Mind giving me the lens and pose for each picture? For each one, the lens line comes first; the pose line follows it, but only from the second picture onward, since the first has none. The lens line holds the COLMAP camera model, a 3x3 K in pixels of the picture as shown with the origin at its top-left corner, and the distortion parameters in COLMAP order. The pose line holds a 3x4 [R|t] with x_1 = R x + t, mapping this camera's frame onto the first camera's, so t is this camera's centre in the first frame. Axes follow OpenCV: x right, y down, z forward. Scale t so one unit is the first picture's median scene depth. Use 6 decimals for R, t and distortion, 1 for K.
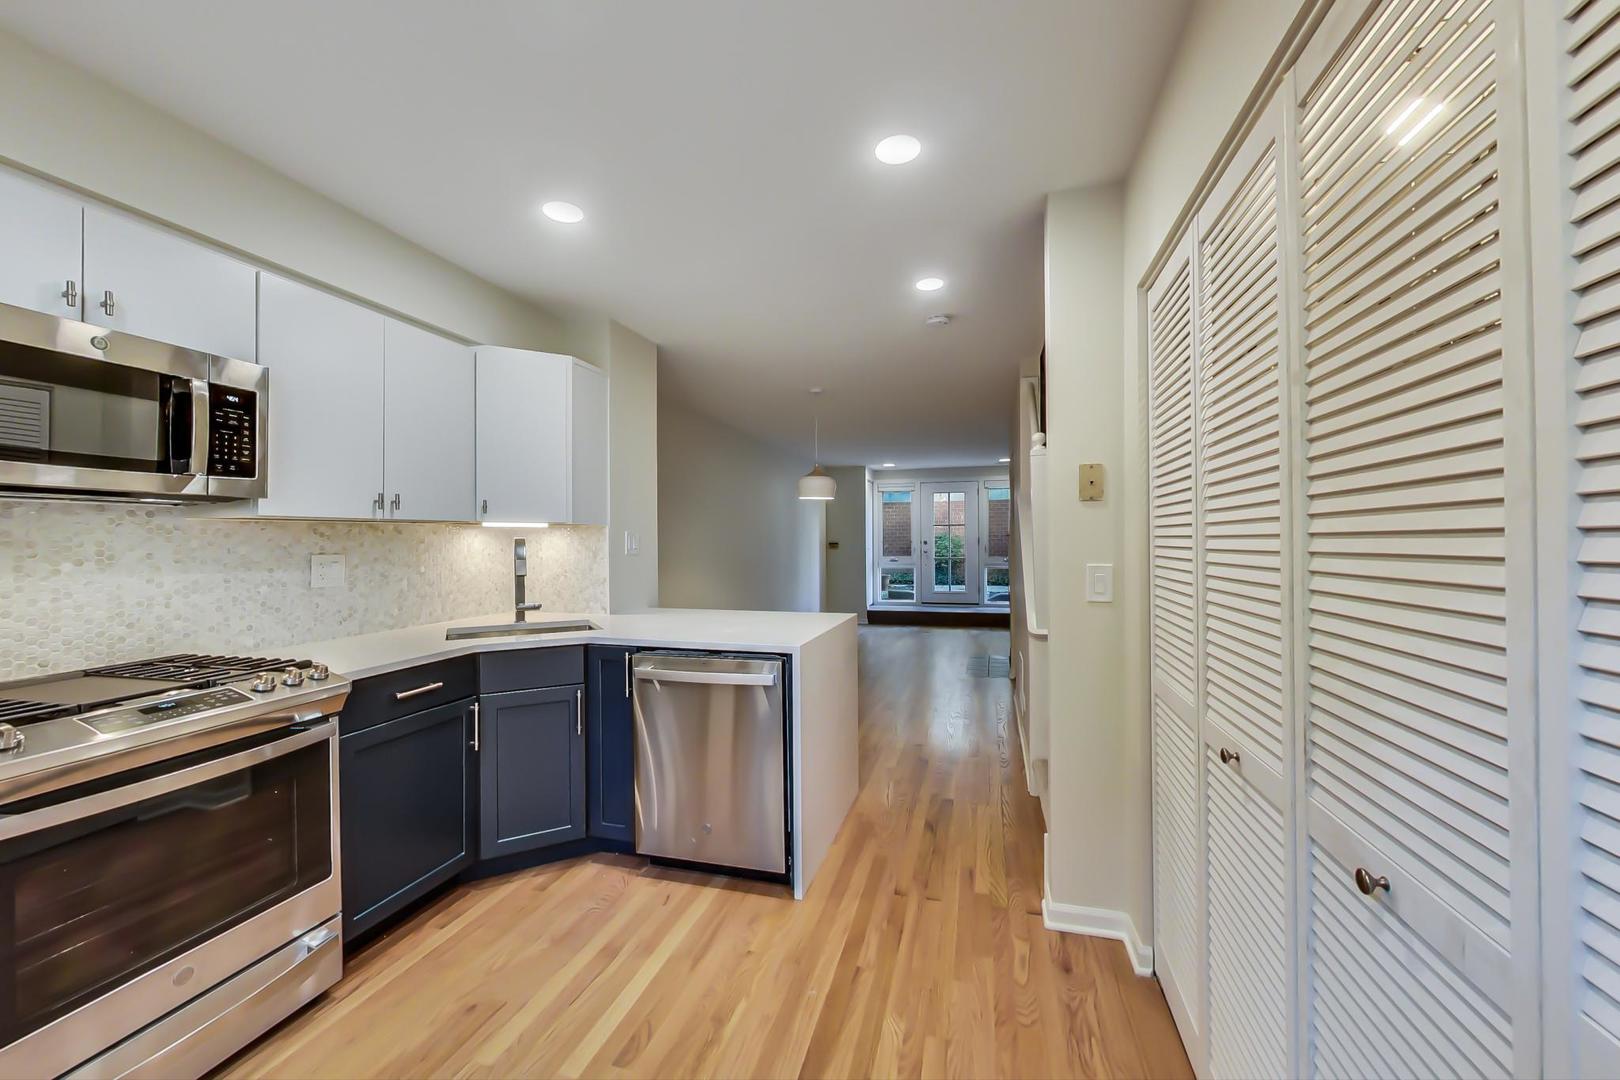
lens RADIAL K [[630.6, 0, 810.7], [0, 630.6, 534.2], [0, 0, 1]] dist [0.000328, 0.000000]
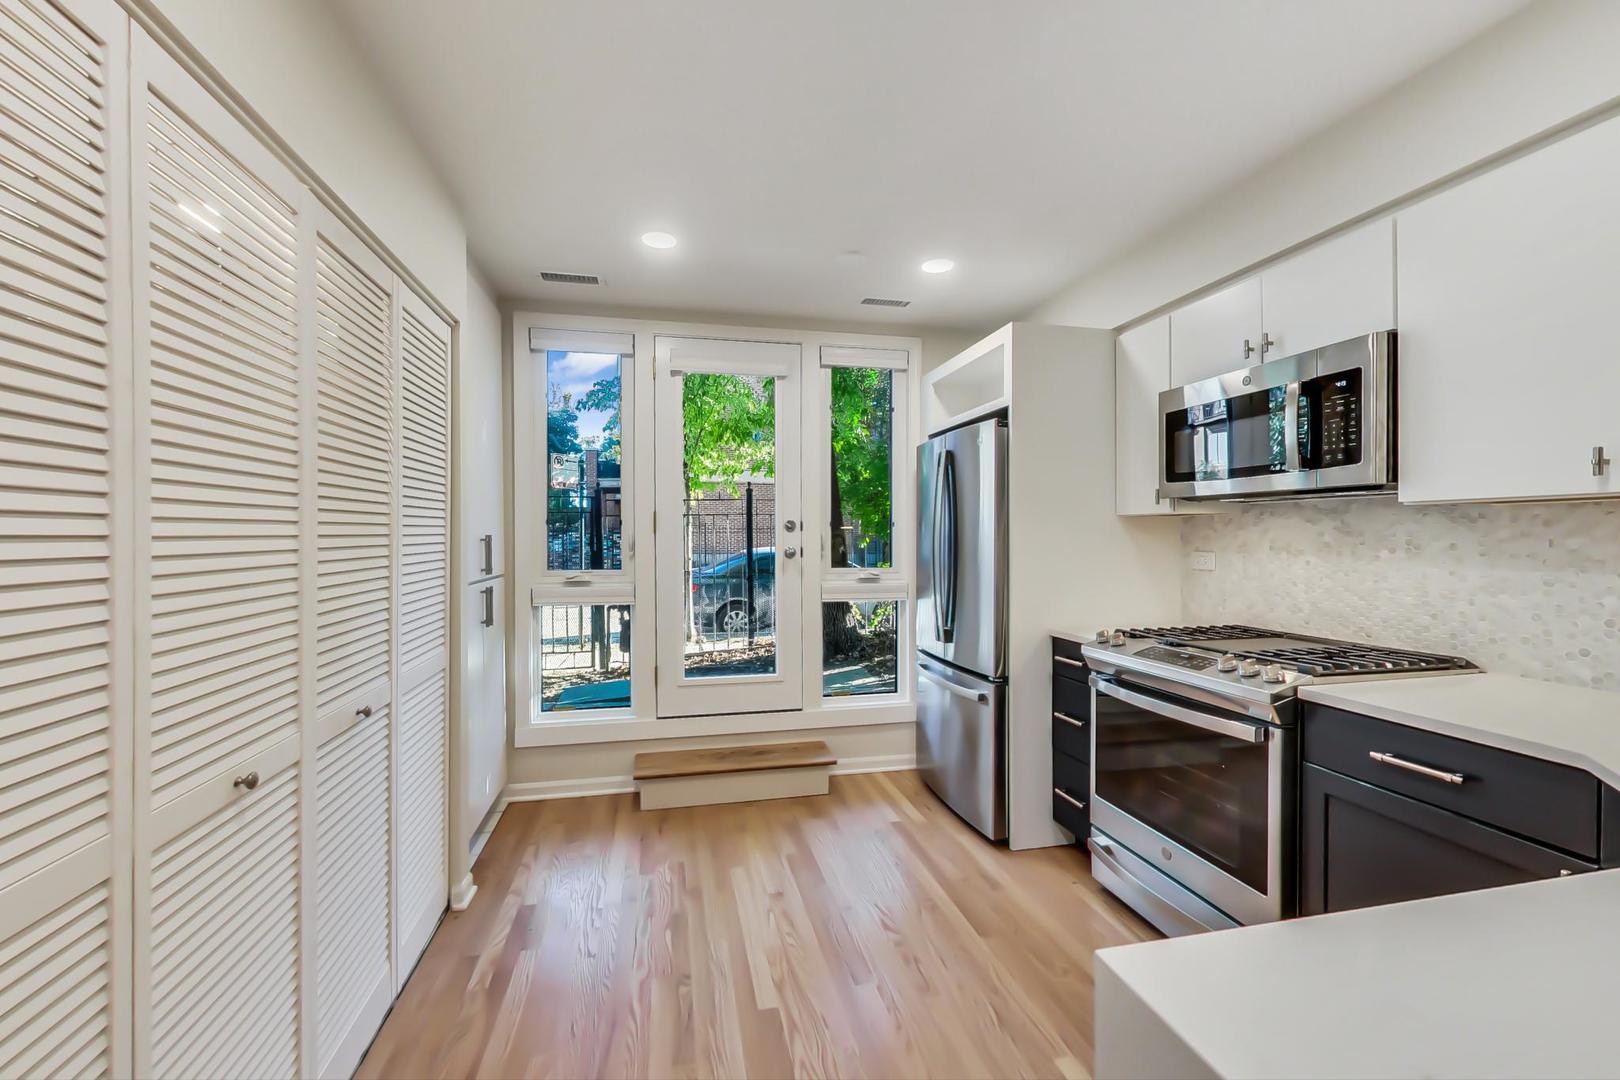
lens RADIAL K [[642.4, 0, 807.7], [0, 642.4, 548.9], [0, 0, 1]] dist [0.000746, 0.000110]
pose [[-0.878621, 0.025806, -0.476821, 0.231236], [0.017858, 0.999616, 0.021193, 0.000516], [0.477185, 0.010105, -0.878745, 1.283474]]
